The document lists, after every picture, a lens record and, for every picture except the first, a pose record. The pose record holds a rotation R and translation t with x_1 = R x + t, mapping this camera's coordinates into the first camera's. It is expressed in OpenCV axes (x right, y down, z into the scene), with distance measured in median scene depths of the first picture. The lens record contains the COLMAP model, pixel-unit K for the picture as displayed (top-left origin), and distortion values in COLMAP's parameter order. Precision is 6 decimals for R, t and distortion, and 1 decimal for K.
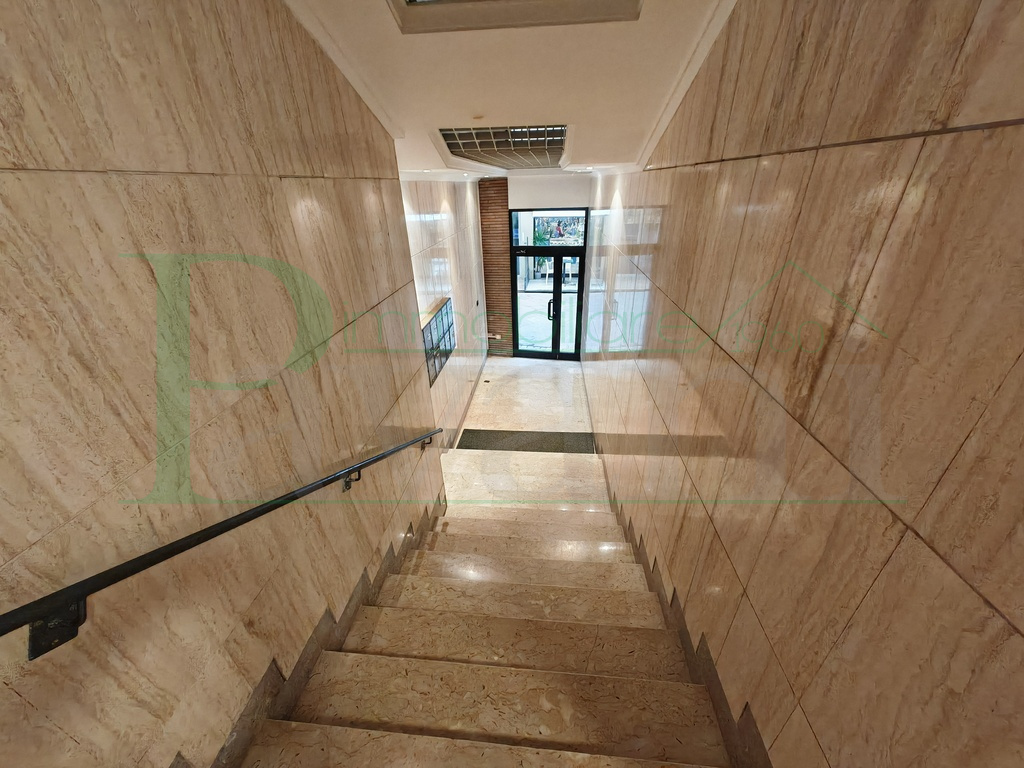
lens RADIAL K [[383.3, 0, 511.3], [0, 383.3, 383.2], [0, 0, 1]] dist [0.000692, 0.000466]
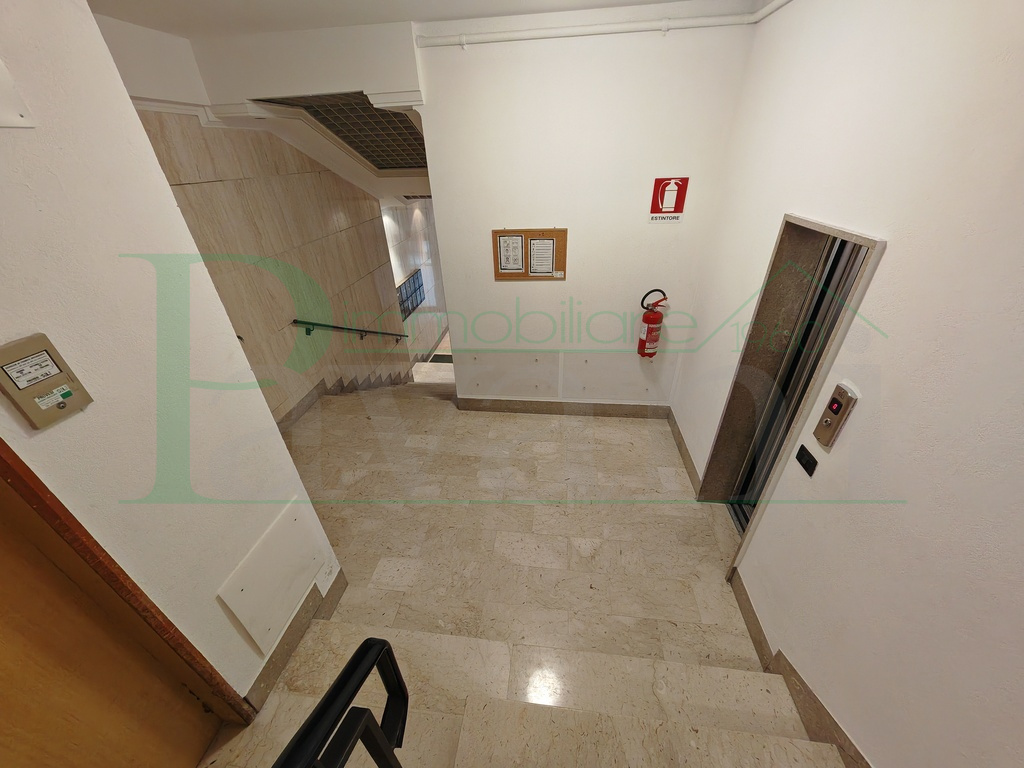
lens RADIAL K [[383.3, 0, 511.3], [0, 383.3, 383.2], [0, 0, 1]] dist [0.000692, 0.000466]
pose [[0.999450, 0.012321, -0.030784, 0.860823], [-0.010047, 0.997283, 0.072973, 0.443867], [0.031599, -0.072623, 0.996859, -2.029851]]
